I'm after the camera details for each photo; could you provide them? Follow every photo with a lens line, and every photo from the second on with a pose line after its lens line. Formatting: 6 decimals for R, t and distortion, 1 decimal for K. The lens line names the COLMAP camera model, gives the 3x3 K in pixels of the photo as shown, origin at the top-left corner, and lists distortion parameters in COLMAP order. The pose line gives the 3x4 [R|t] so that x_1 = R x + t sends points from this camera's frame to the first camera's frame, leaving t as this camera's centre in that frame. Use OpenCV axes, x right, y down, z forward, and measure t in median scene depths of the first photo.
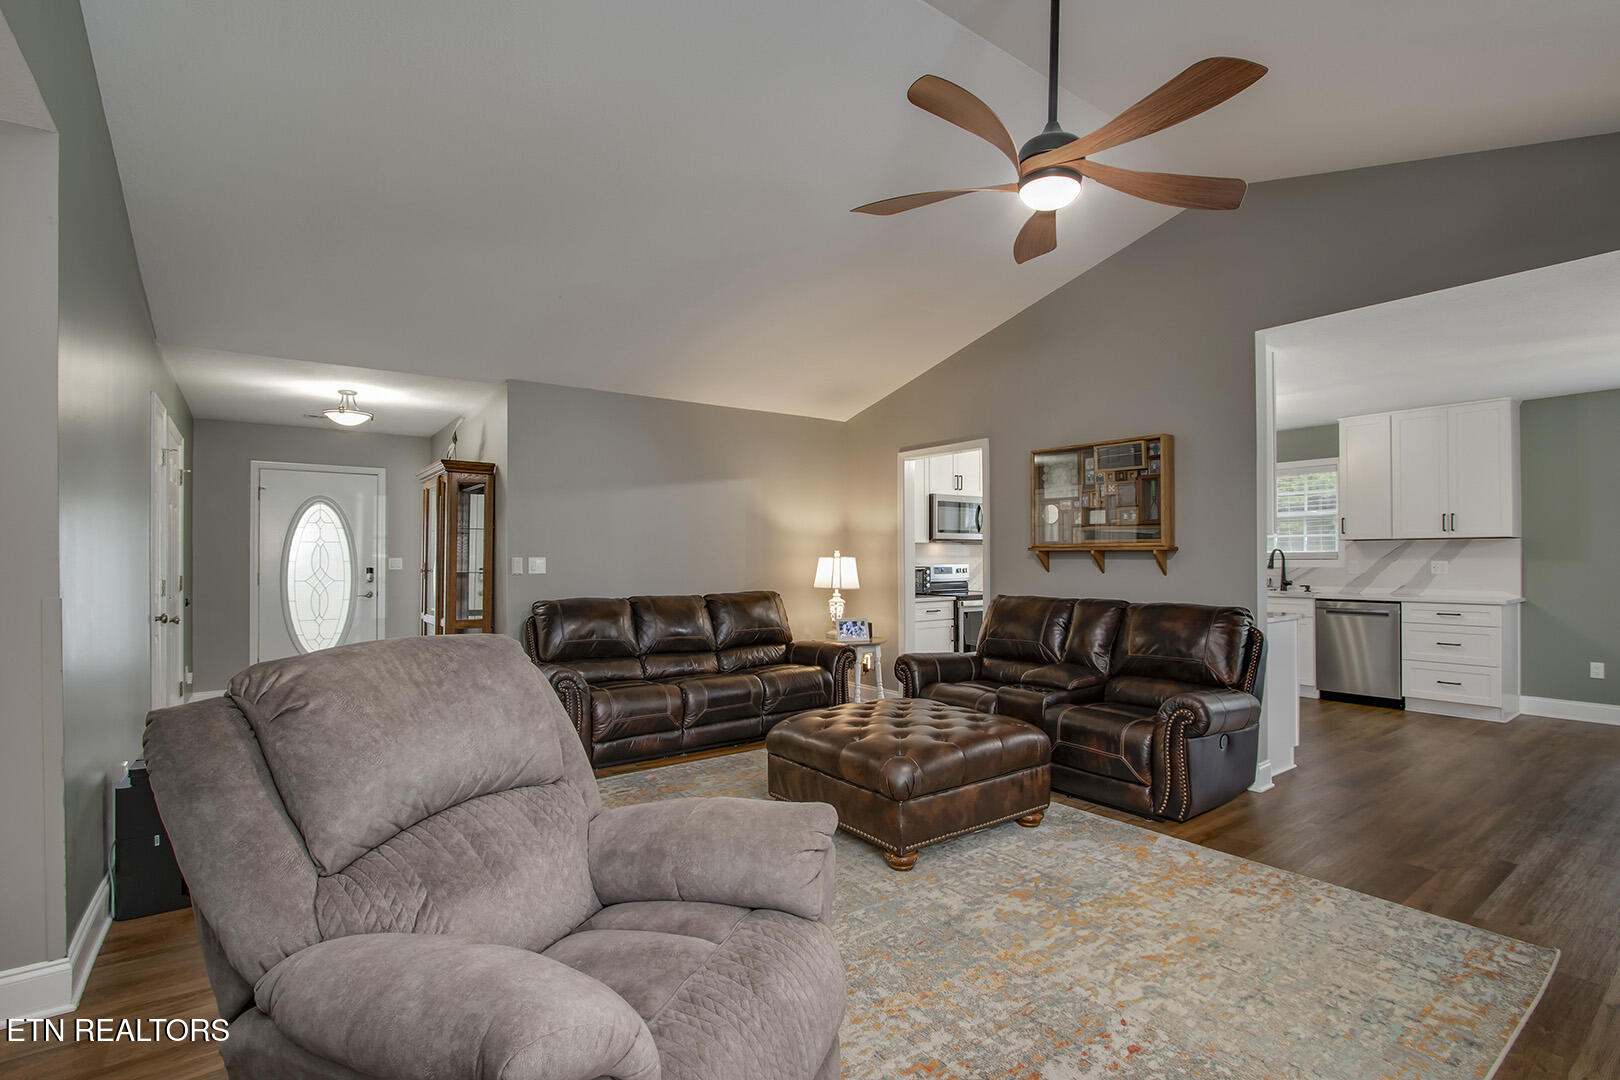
lens RADIAL K [[754.6, 0, 808.2], [0, 754.6, 553.5], [0, 0, 1]] dist [-0.024543, 0.005957]
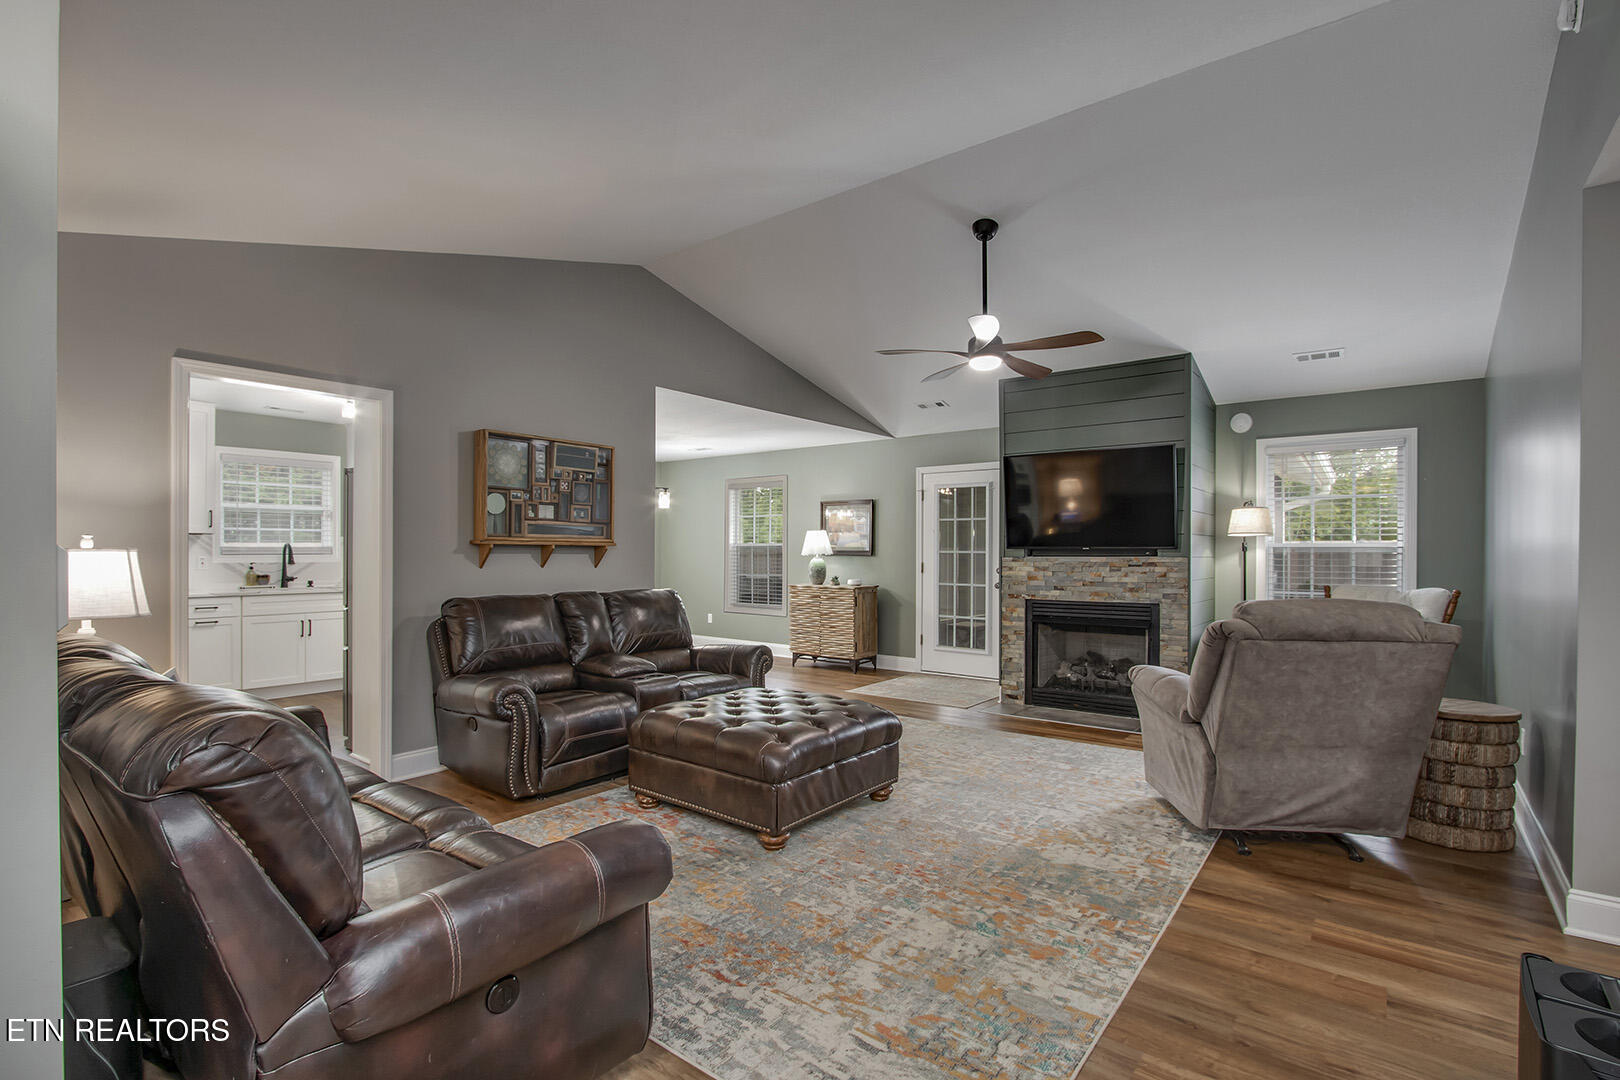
lens RADIAL K [[754.6, 0, 808.2], [0, 754.6, 553.5], [0, 0, 1]] dist [-0.024543, 0.005957]
pose [[-0.263725, 0.000399, 0.964598, -0.589056], [-0.005826, 0.999981, -0.002006, 0.006247], [-0.964580, -0.006149, -0.263718, 0.806208]]
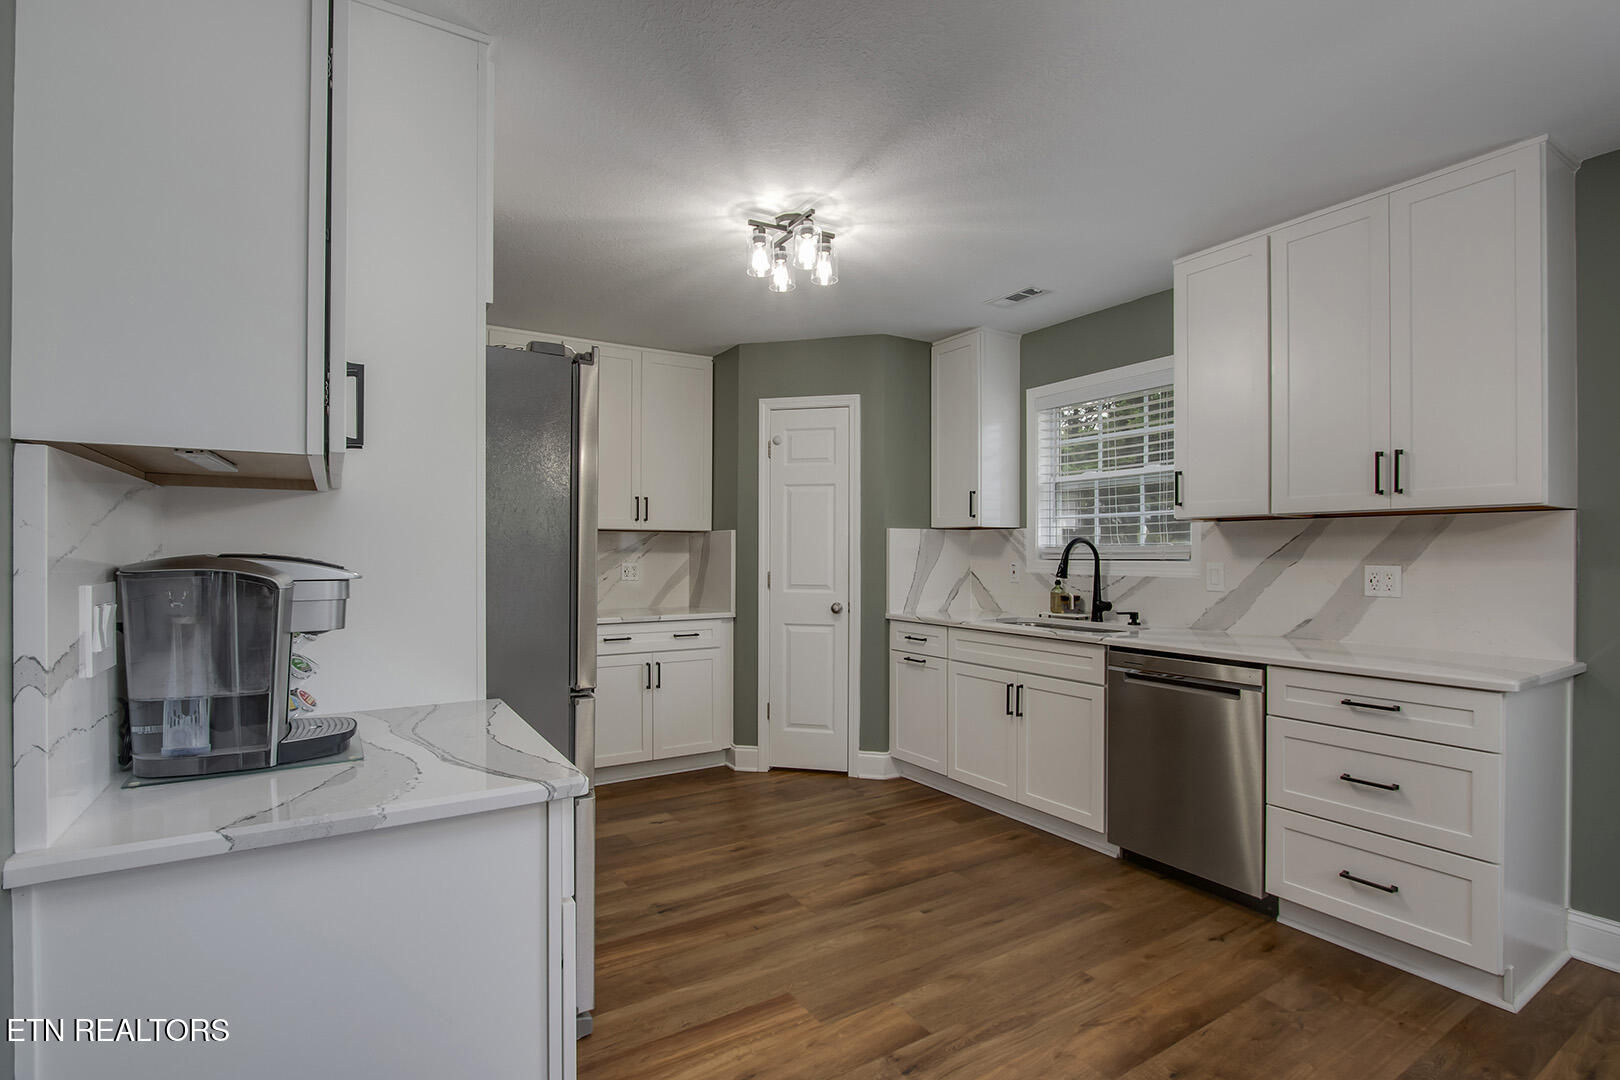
lens RADIAL K [[754.6, 0, 808.2], [0, 754.6, 553.5], [0, 0, 1]] dist [-0.024543, 0.005957]
pose [[0.997025, 0.004911, -0.076916, 0.631373], [-0.004491, 0.999974, 0.005627, 0.001915], [0.076942, -0.005265, 0.997022, 0.622904]]
